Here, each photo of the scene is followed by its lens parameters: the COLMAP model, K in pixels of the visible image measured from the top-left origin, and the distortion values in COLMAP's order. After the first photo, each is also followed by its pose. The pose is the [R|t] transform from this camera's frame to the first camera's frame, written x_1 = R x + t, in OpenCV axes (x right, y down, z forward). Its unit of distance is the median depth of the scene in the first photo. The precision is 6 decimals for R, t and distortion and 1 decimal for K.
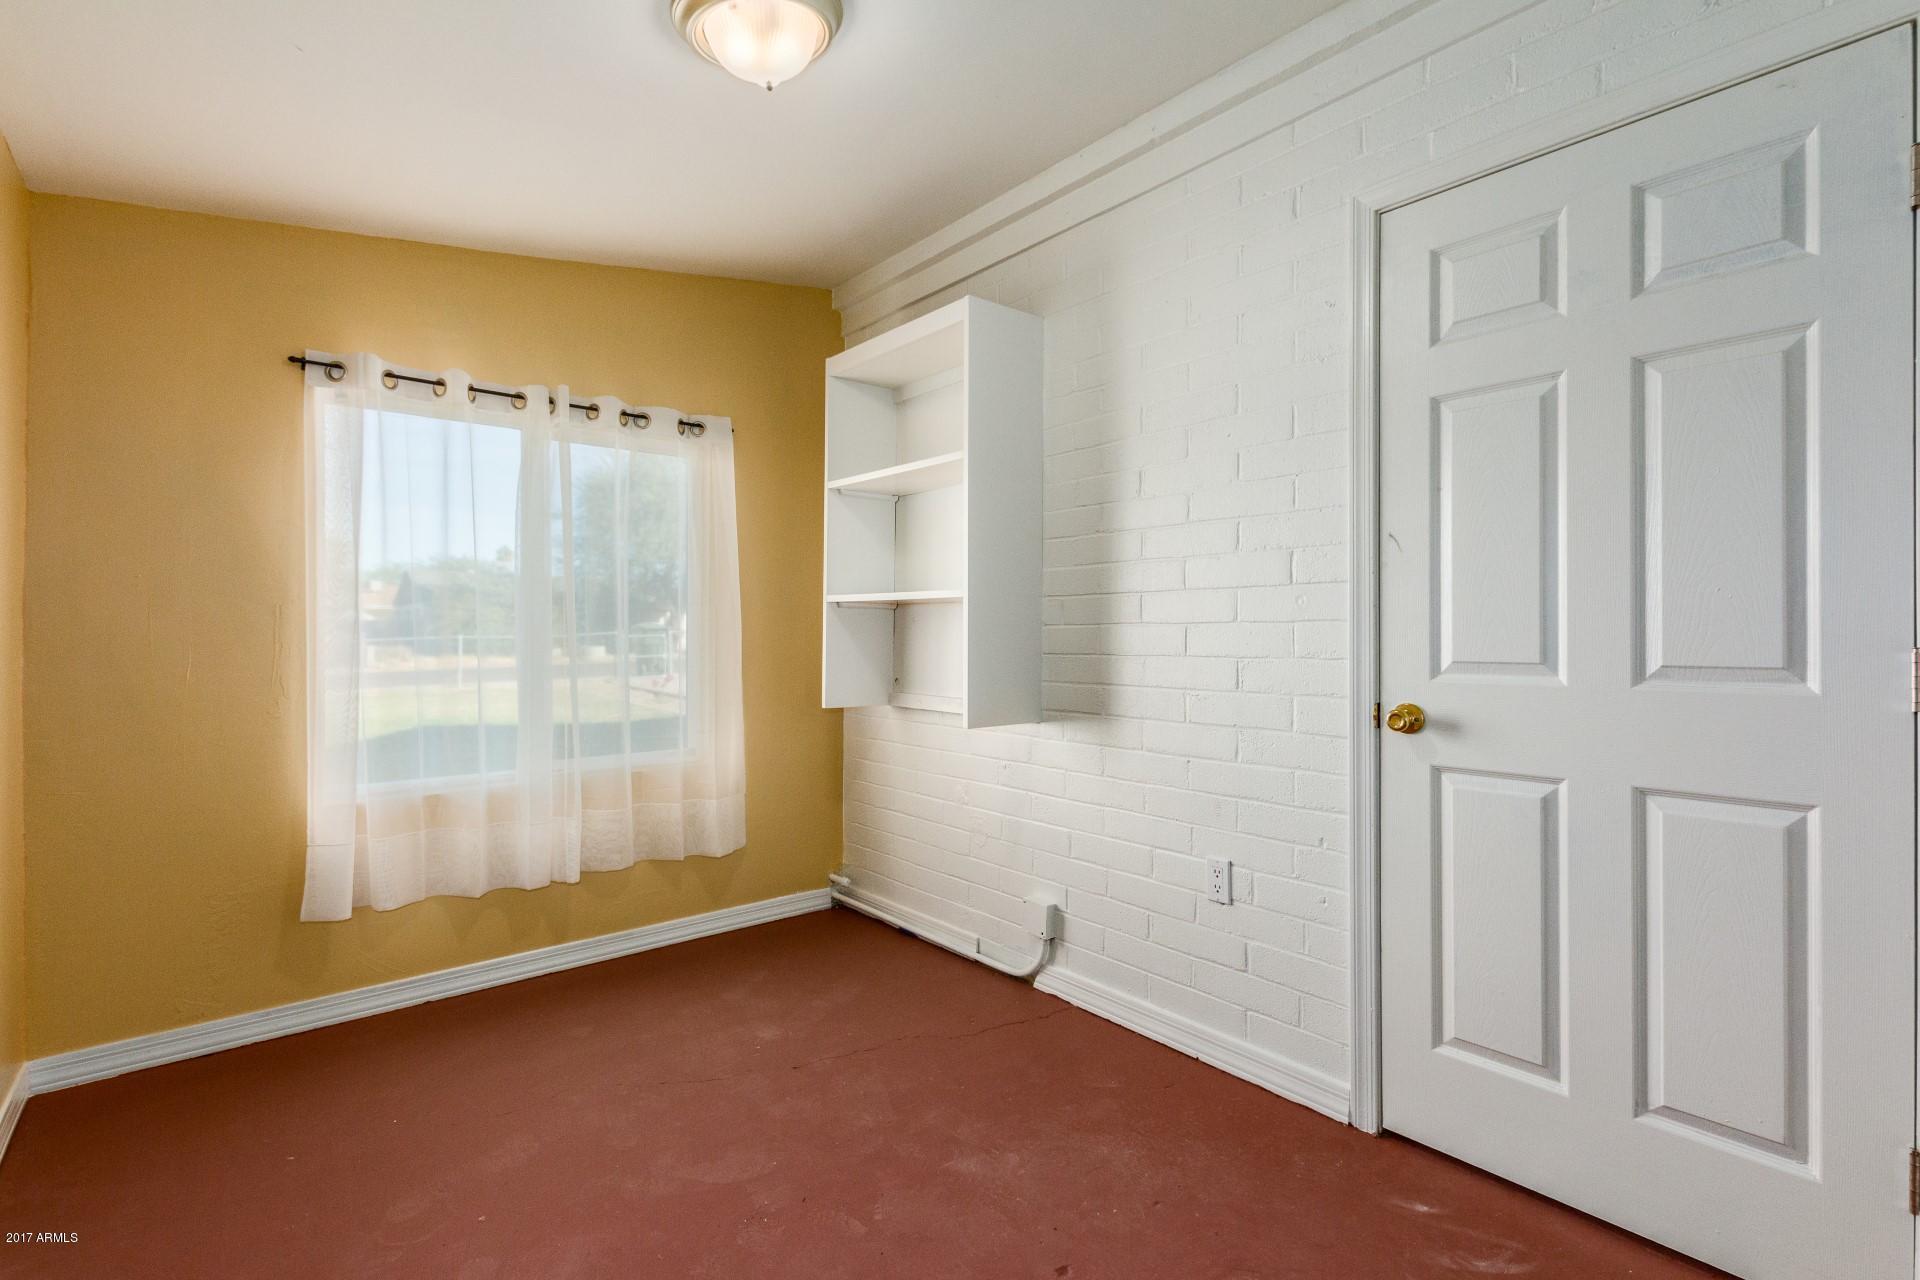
lens RADIAL K [[880.4, 0, 961.1], [0, 880.4, 646.2], [0, 0, 1]] dist [0.007068, -0.000618]
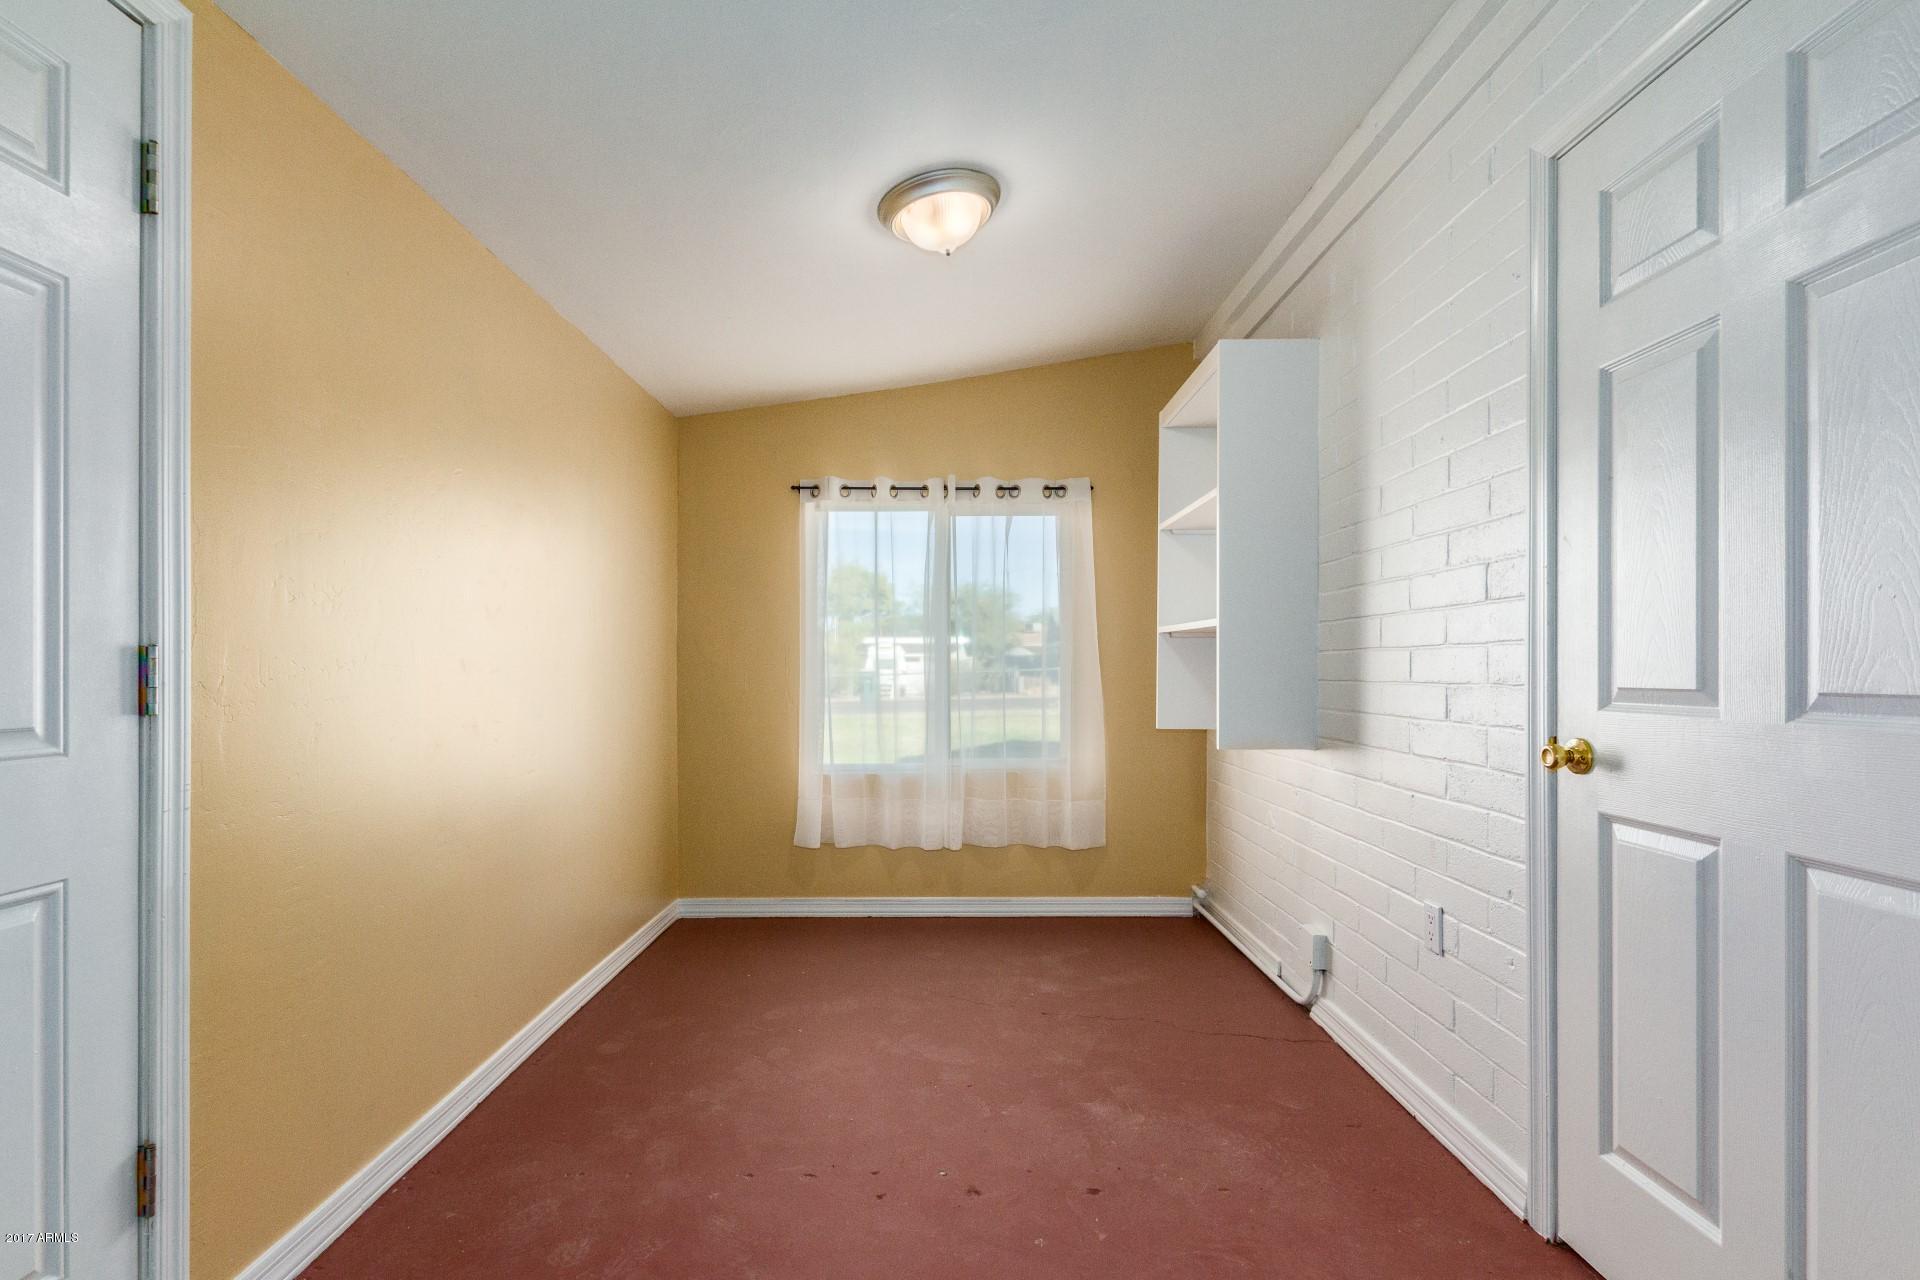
lens RADIAL K [[887.2, 0, 954.2], [0, 887.2, 685.4], [0, 0, 1]] dist [-0.000533, -0.000642]
pose [[0.764416, 0.012384, -0.644604, 0.440594], [-0.008182, 0.999921, 0.009508, 0.008881], [0.644672, -0.001994, 0.764457, -0.020121]]
